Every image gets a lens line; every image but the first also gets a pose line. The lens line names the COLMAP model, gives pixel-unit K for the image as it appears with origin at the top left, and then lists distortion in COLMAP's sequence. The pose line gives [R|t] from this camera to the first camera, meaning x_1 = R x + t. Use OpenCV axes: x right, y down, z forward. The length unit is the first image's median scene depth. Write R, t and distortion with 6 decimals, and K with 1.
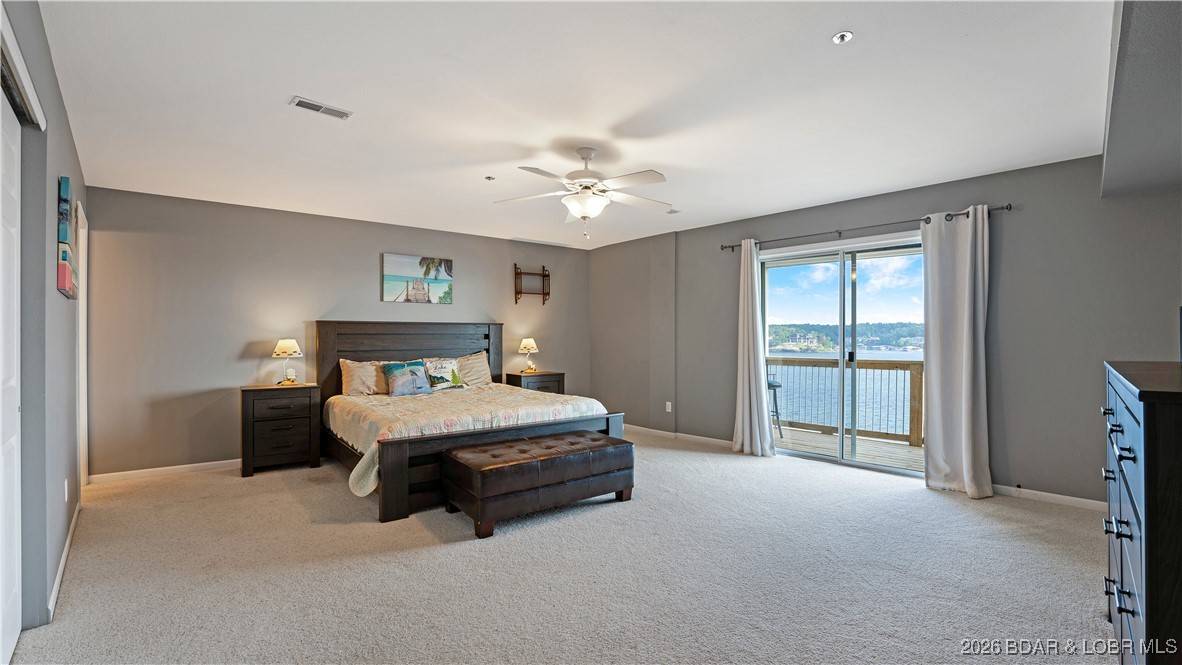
lens RADIAL K [[473.7, 0, 591.0], [0, 473.7, 332.5], [0, 0, 1]] dist [-0.025429, -0.000243]
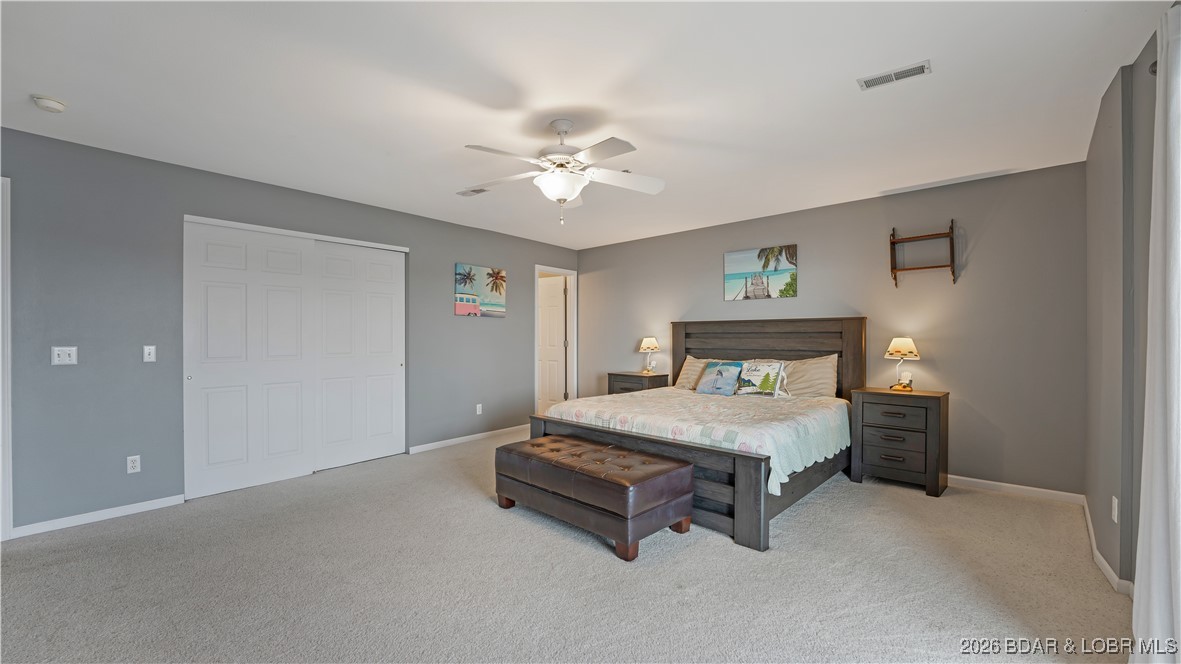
lens RADIAL K [[473.3, 0, 590.5], [0, 473.3, 332.0], [0, 0, 1]] dist [-0.025429, -0.000243]
pose [[0.170487, -0.008121, -0.985326, 0.488474], [0.009291, 0.999935, -0.006634, 0.005021], [0.985316, -0.008024, 0.170552, 0.514141]]
